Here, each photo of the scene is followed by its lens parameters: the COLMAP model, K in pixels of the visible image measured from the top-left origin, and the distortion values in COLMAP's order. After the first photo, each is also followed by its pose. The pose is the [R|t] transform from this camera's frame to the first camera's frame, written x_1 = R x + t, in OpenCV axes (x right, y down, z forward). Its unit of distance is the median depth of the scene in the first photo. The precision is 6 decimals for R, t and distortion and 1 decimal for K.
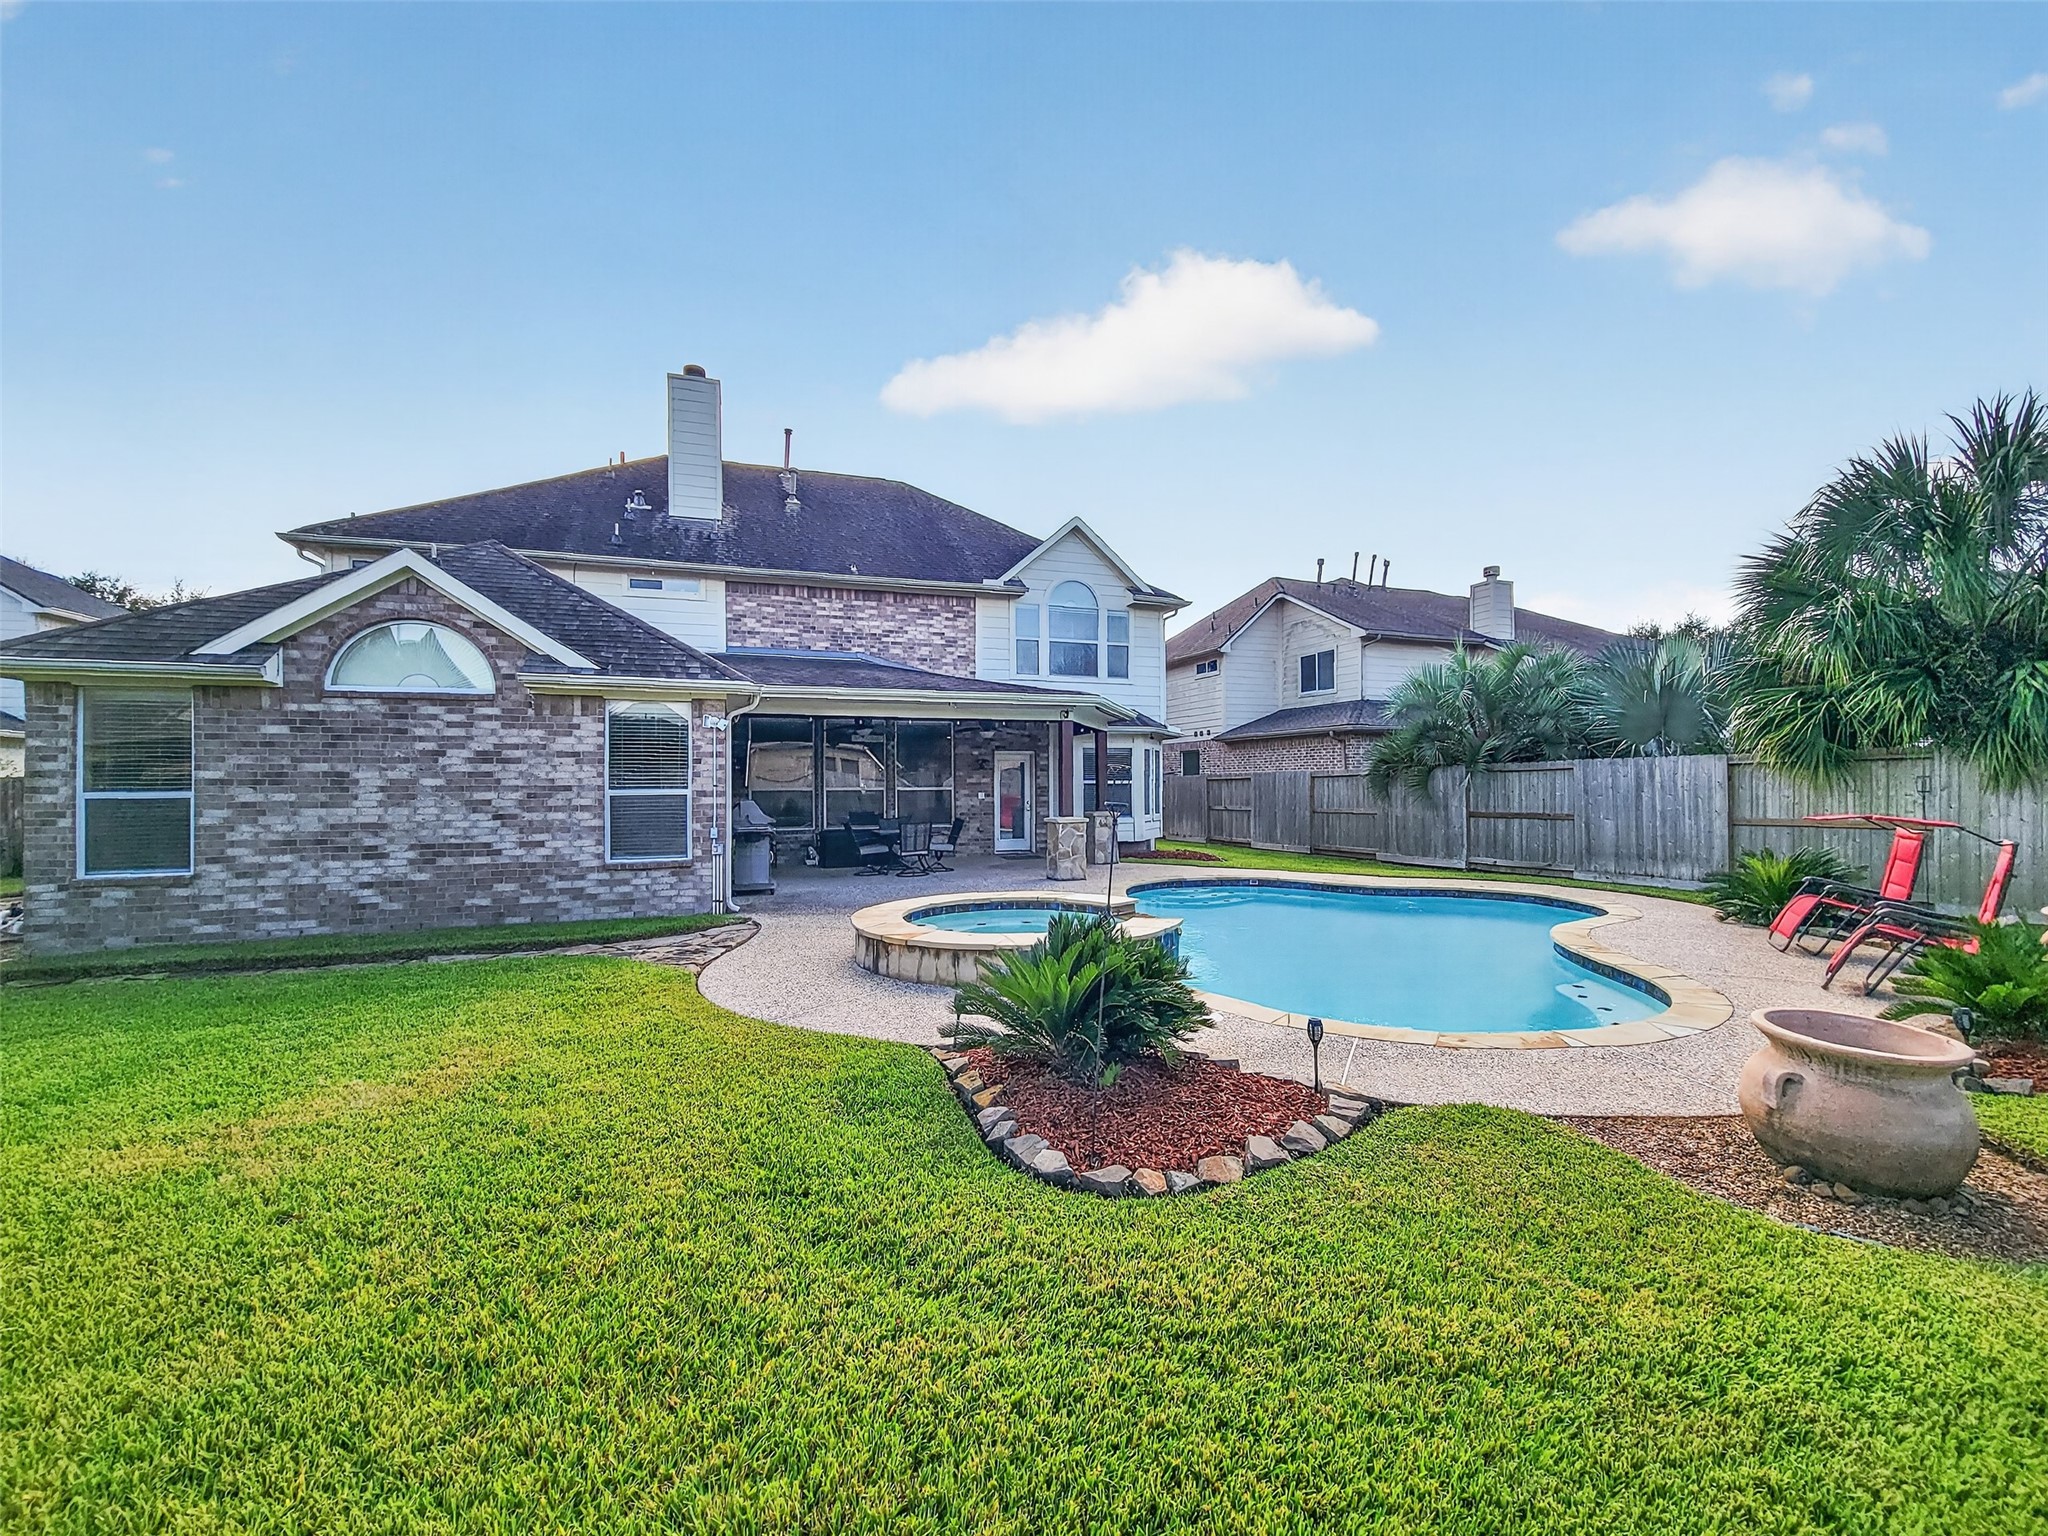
lens RADIAL K [[851.4, 0, 1023.7], [0, 851.4, 784.2], [0, 0, 1]] dist [0.000305, -0.000396]
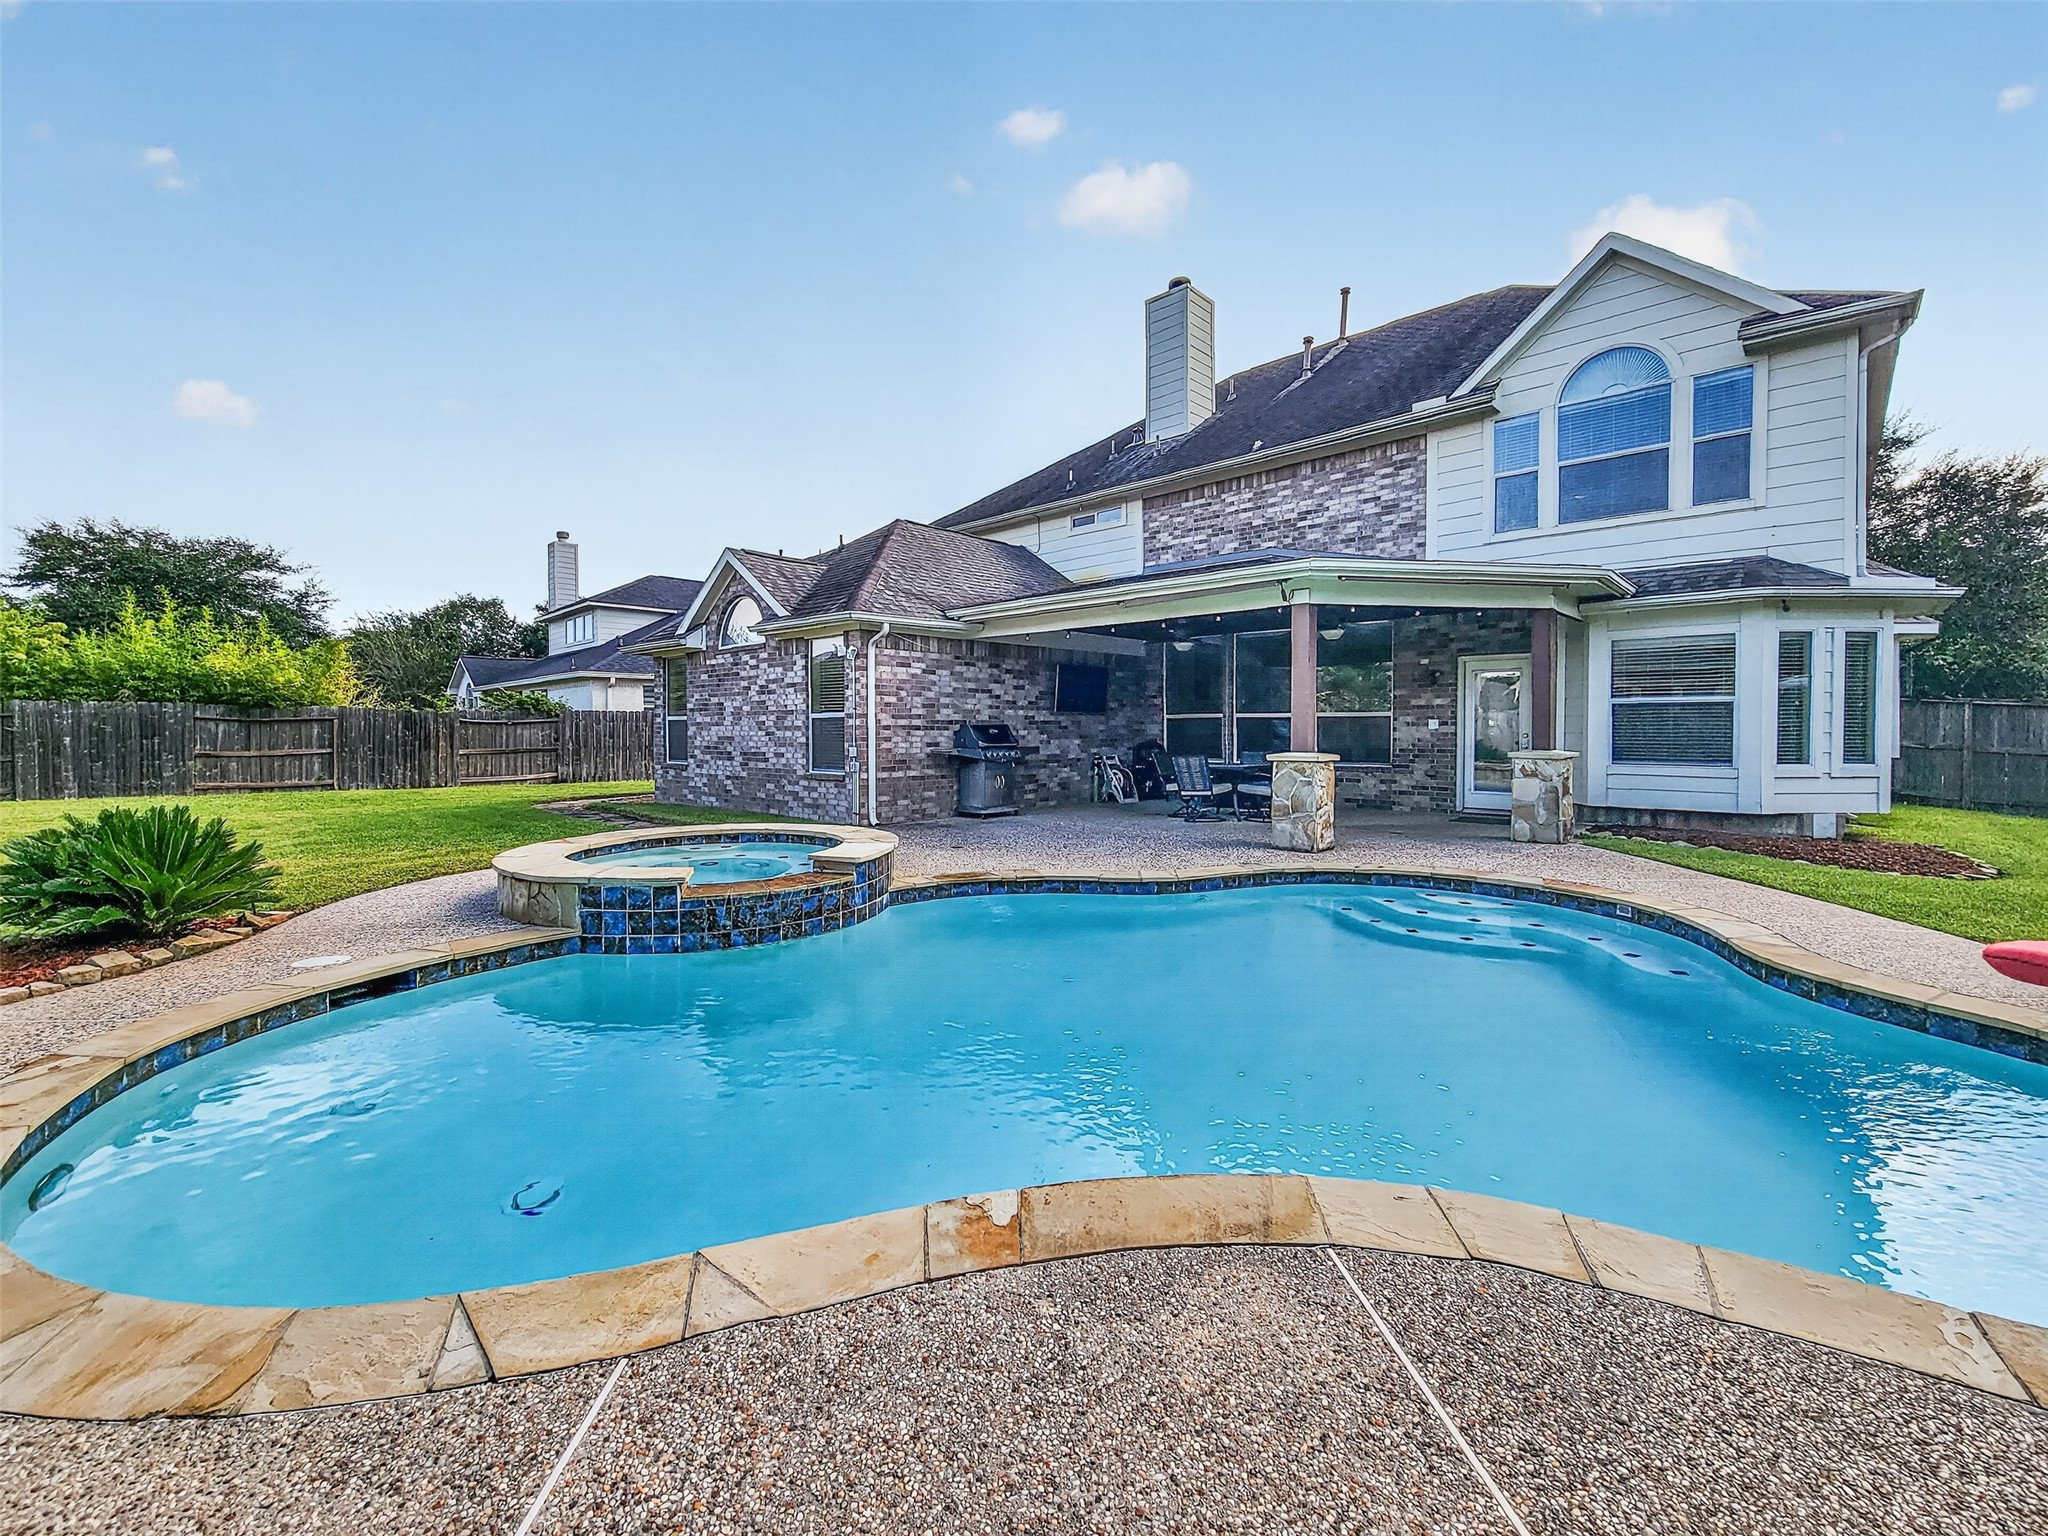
lens RADIAL K [[851.6, 0, 1019.7], [0, 851.6, 751.2], [0, 0, 1]] dist [0.002679, 0.000041]
pose [[0.457349, 0.028200, -0.888840, 0.740836], [0.002841, 0.999446, 0.033171, 0.021759], [0.889283, -0.017696, 0.457015, 0.713345]]
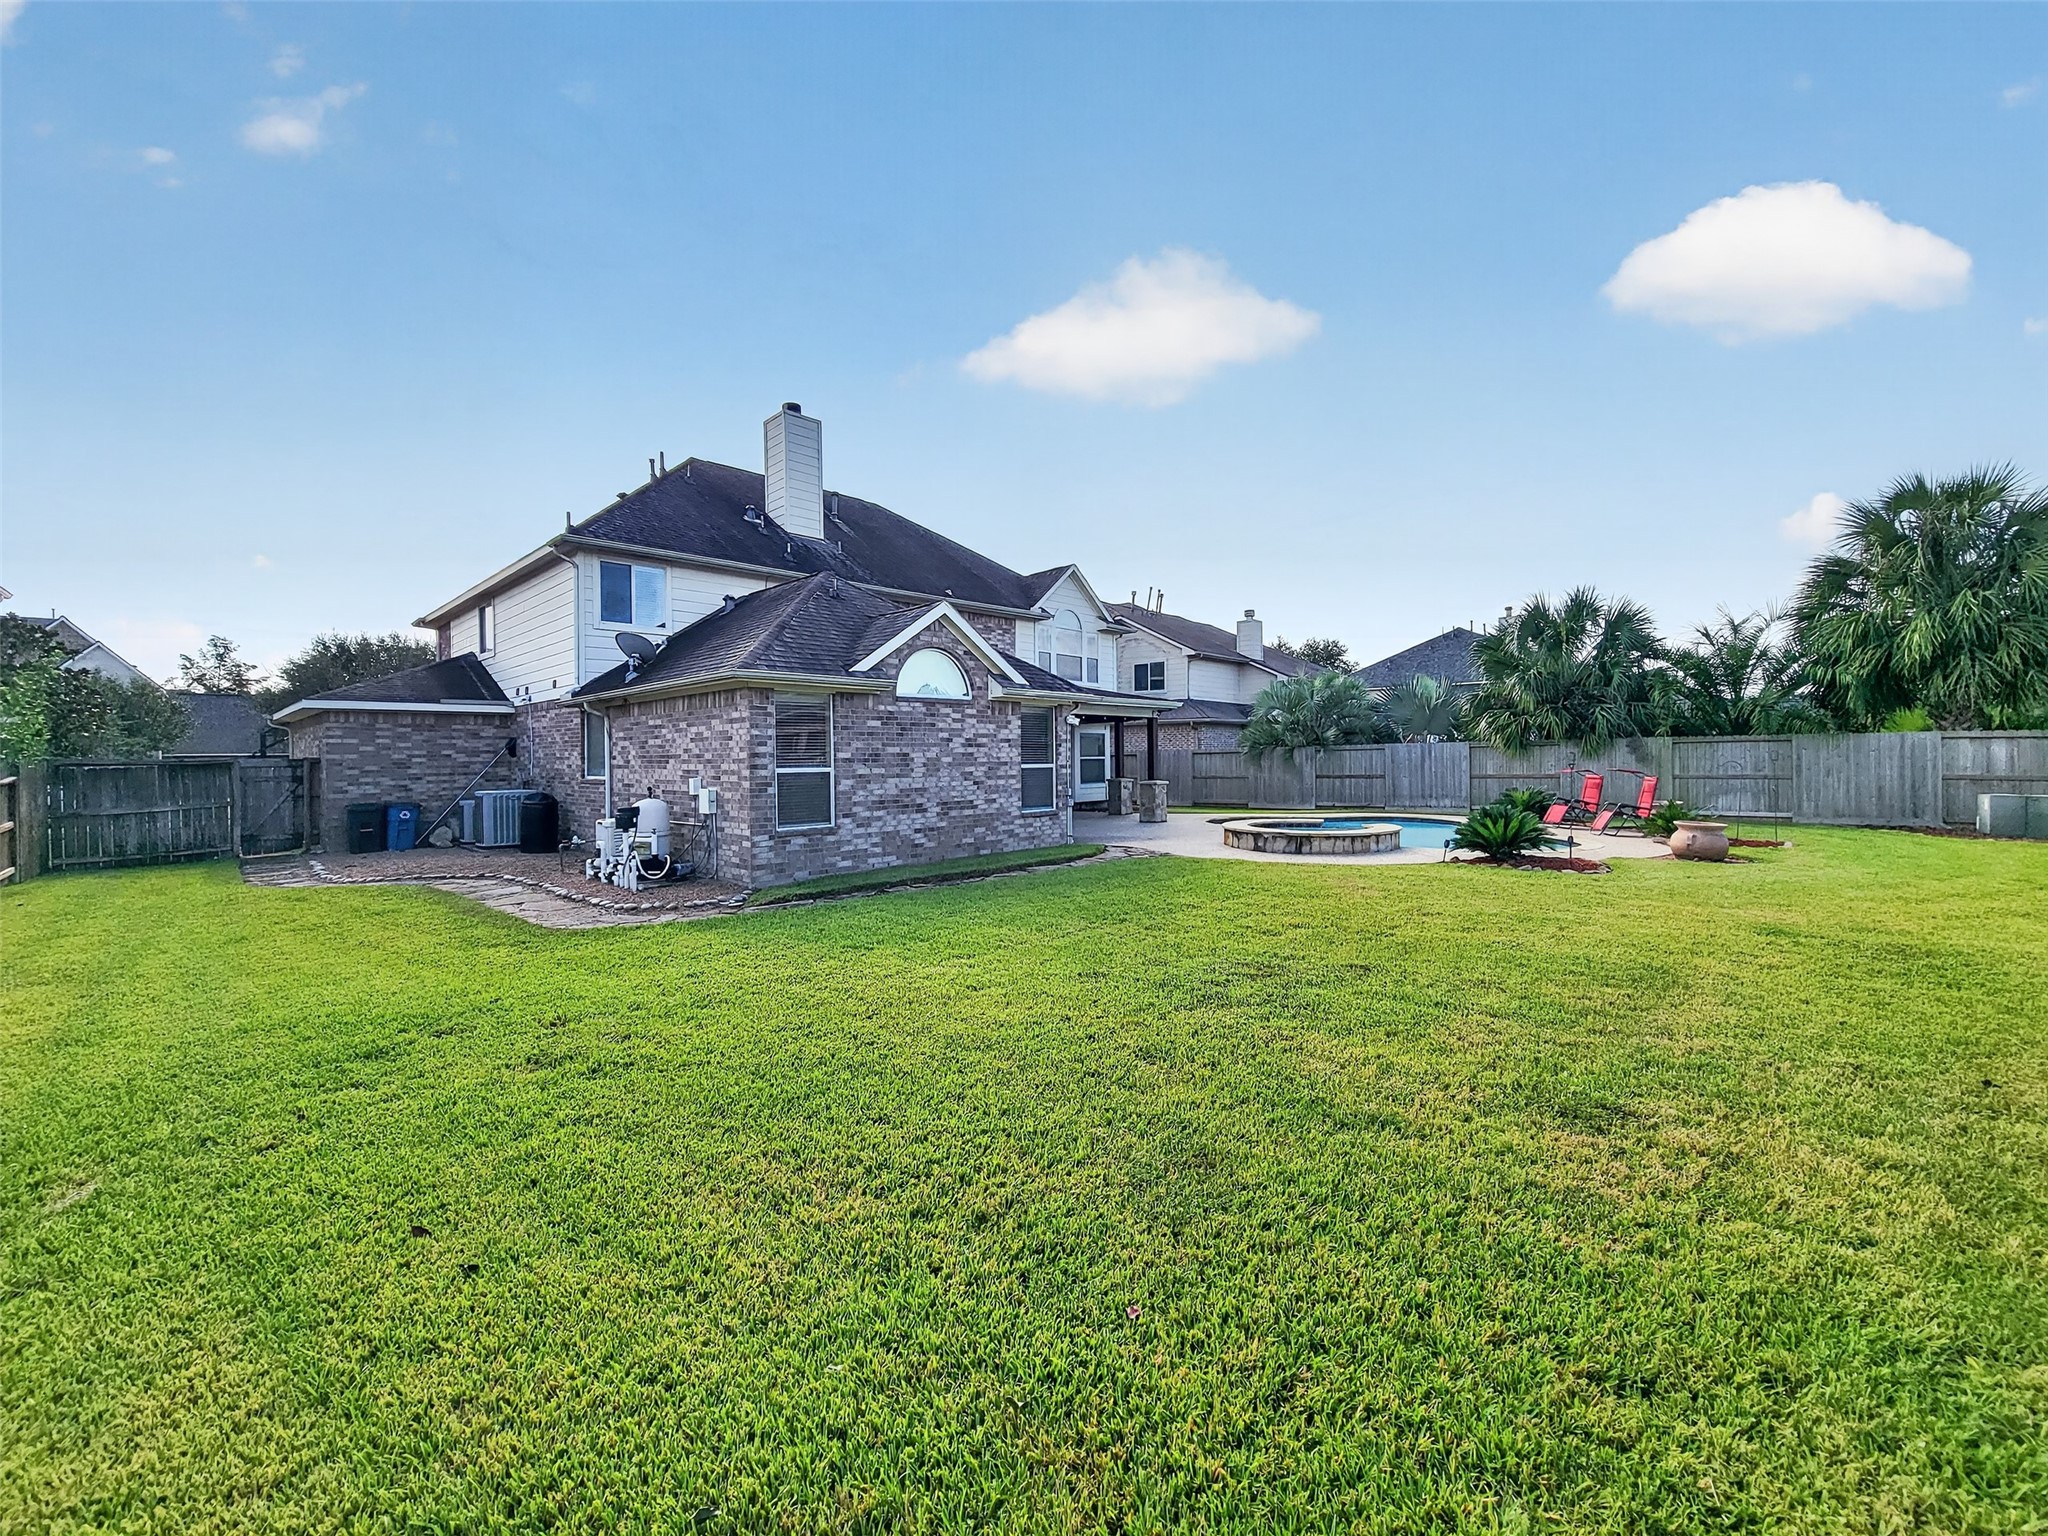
lens RADIAL K [[851.4, 0, 1023.7], [0, 851.4, 784.2], [0, 0, 1]] dist [0.000305, -0.000396]
pose [[0.892720, -0.018700, 0.450224, -1.171457], [0.006142, 0.999551, 0.029338, -0.002342], [-0.450570, -0.023426, 0.892434, -0.351430]]
